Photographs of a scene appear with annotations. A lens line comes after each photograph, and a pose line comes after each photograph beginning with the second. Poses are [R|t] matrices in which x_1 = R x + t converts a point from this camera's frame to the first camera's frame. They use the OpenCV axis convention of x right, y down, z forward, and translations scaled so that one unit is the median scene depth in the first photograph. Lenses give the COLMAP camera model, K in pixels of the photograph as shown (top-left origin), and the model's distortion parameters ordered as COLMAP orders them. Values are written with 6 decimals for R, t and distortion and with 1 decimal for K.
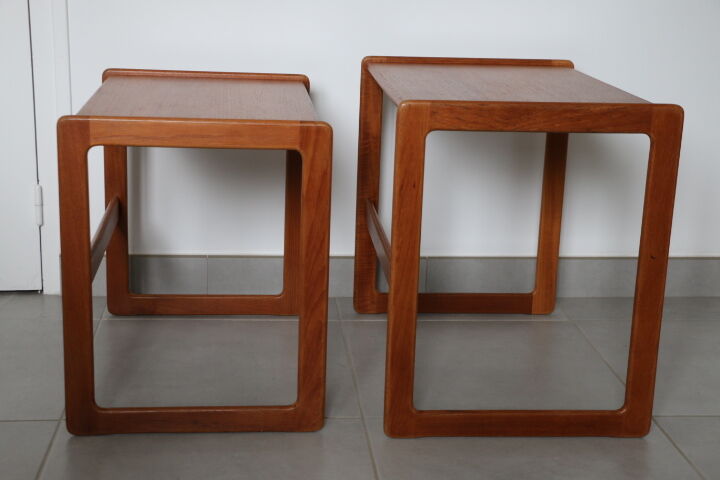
lens RADIAL K [[1114.5, 0, 356.6], [0, 1114.5, 247.3], [0, 0, 1]] dist [0.129030, 0.024765]
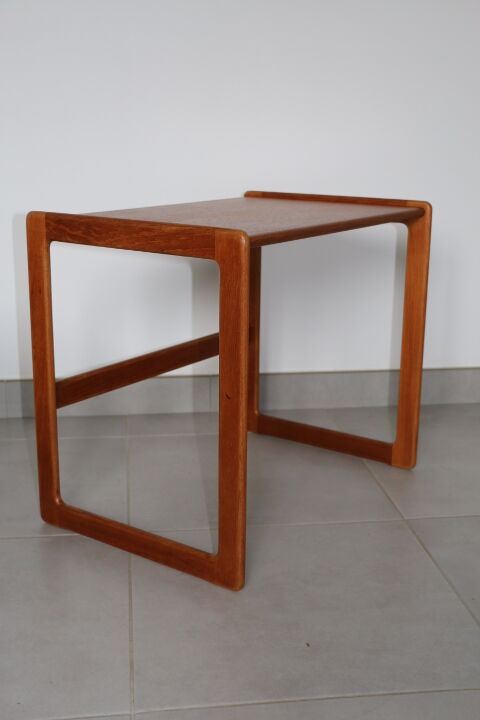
lens RADIAL K [[888.5, 0, 240.0], [0, 888.5, 360.0], [0, 0, 1]] dist [-0.003607, 0.005511]
pose [[0.773490, 0.138749, -0.618435, 0.705119], [-0.155341, 0.987485, 0.027260, -0.041226], [0.614477, 0.074983, 0.785363, 0.429687]]
